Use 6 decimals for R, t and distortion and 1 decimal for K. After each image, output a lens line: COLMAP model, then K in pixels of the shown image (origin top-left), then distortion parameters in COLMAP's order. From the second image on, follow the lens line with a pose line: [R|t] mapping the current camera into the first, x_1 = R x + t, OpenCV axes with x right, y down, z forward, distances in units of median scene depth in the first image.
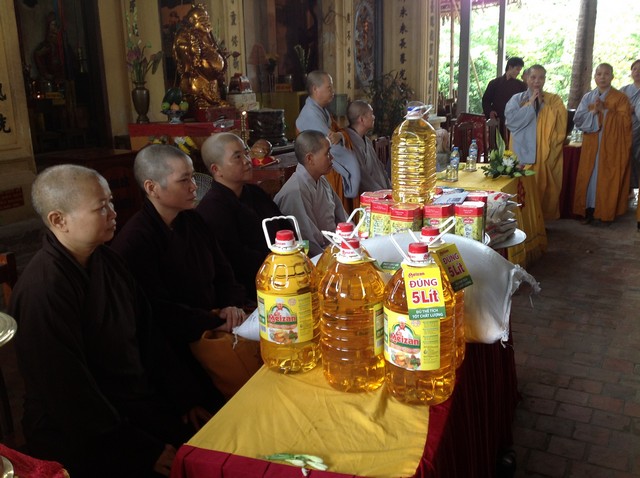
lens RADIAL K [[610.9, 0, 320.0], [0, 610.9, 239.0], [0, 0, 1]] dist [0.170868, -0.379335]
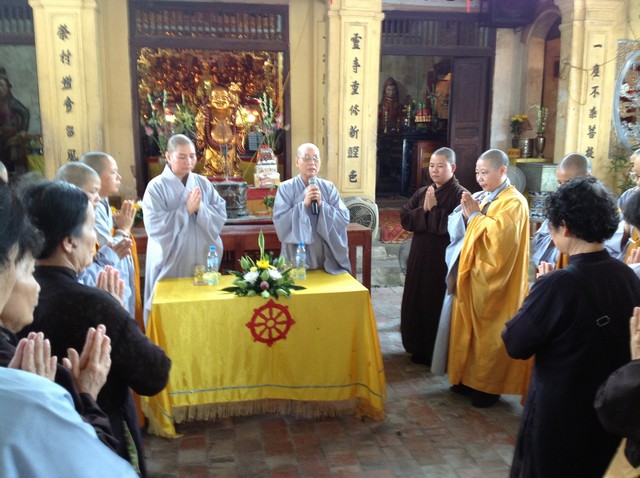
lens RADIAL K [[610.9, 0, 320.0], [0, 610.9, 239.0], [0, 0, 1]] dist [0.170868, -0.379335]
pose [[0.658573, 0.143531, -0.738702, 0.395502], [-0.194139, 0.980818, 0.017494, -0.090923], [0.727043, 0.131889, 0.673805, 0.239962]]
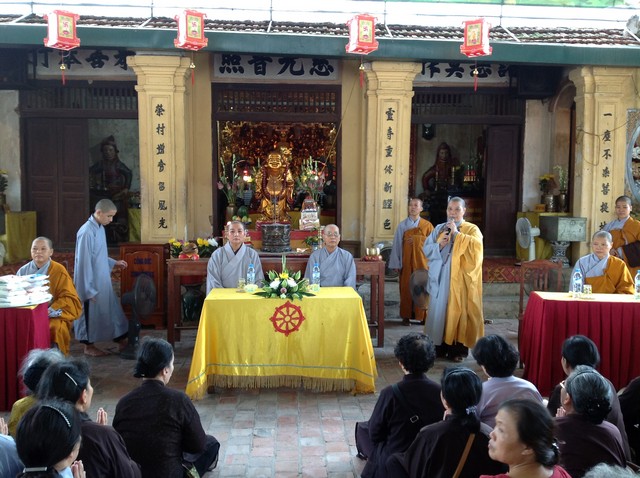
lens RADIAL K [[610.9, 0, 320.0], [0, 610.9, 239.0], [0, 0, 1]] dist [0.170868, -0.379335]
pose [[0.549856, 0.077882, -0.831621, 0.529638], [-0.218341, 0.974426, -0.053108, -0.073654], [0.806217, 0.210779, 0.552799, 0.204553]]
